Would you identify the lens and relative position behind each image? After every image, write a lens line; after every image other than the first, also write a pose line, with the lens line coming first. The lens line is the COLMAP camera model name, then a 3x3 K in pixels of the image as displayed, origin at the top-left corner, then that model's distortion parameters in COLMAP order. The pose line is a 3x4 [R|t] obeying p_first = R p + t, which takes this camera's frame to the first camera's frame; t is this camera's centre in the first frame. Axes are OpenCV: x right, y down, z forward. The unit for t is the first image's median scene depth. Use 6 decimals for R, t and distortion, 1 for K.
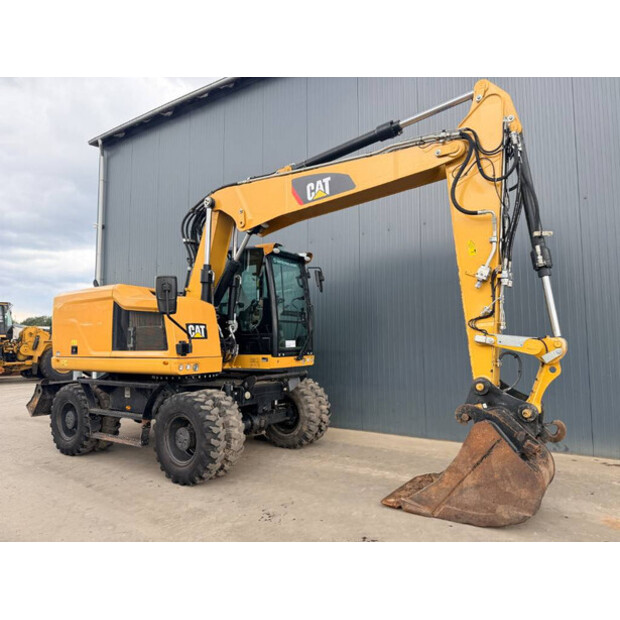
lens RADIAL K [[434.3, 0, 306.9], [0, 434.3, 310.4], [0, 0, 1]] dist [0.105530, -0.166325]
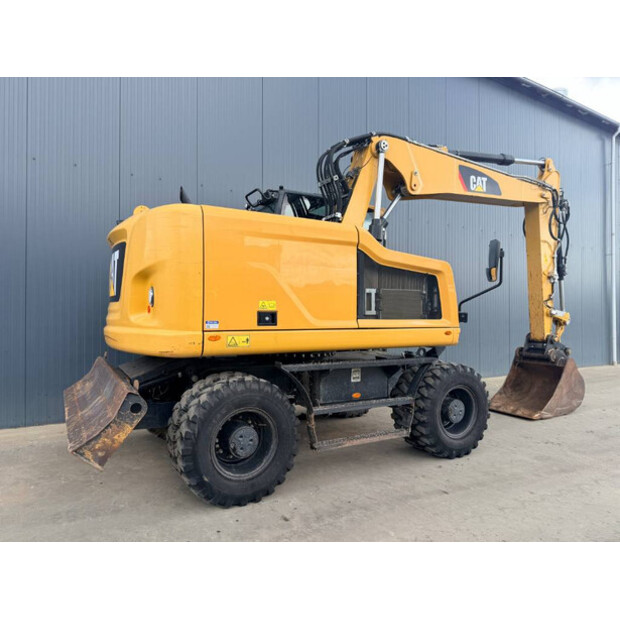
lens RADIAL K [[434.3, 0, 306.9], [0, 434.3, 310.4], [0, 0, 1]] dist [0.105530, -0.166325]
pose [[0.436255, 0.016910, 0.899664, -1.125424], [-0.078658, 0.996713, 0.019408, 0.071551], [-0.896379, -0.079233, 0.436151, 0.780061]]
